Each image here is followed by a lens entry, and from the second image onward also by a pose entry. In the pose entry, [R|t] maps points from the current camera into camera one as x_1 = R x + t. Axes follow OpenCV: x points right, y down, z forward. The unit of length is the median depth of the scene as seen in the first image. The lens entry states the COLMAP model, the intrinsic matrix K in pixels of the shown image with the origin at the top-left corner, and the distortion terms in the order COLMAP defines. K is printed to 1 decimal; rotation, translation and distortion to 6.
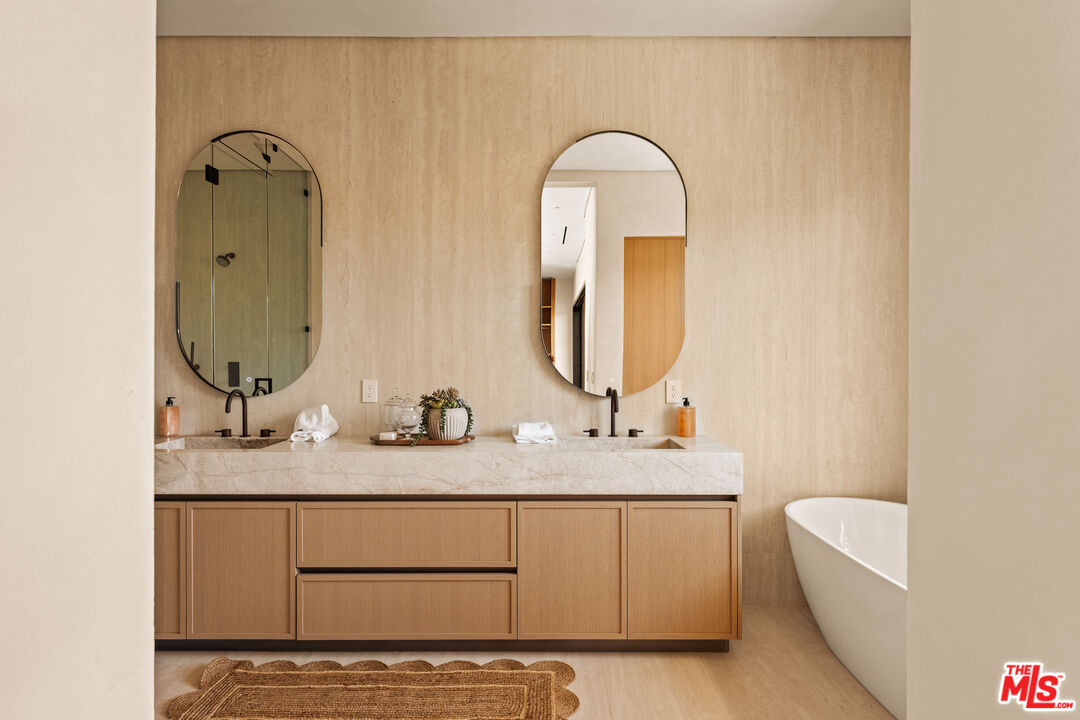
lens RADIAL K [[615.9, 0, 540.0], [0, 615.9, 359.4], [0, 0, 1]] dist [0.004893, -0.001099]
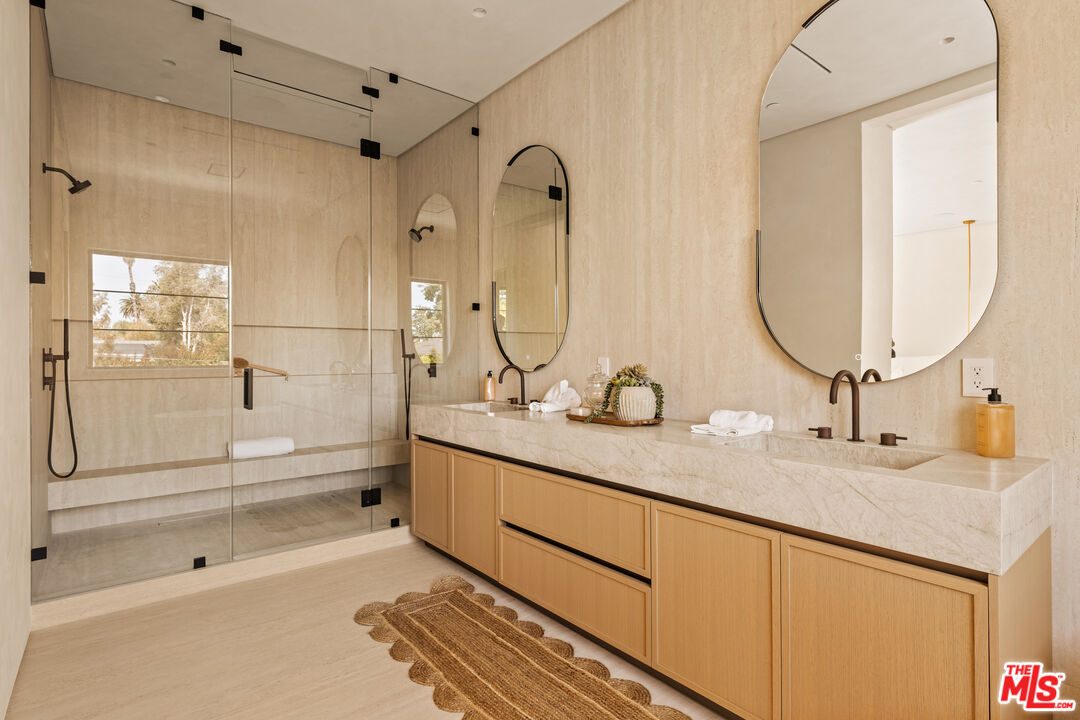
lens RADIAL K [[557.1, 0, 538.3], [0, 557.1, 358.1], [0, 0, 1]] dist [0.000433, 0.000583]
pose [[0.612752, -0.001020, -0.790274, 0.383700], [0.000325, 0.999999, -0.001039, 0.035125], [0.790275, 0.000379, 0.612752, 0.354530]]
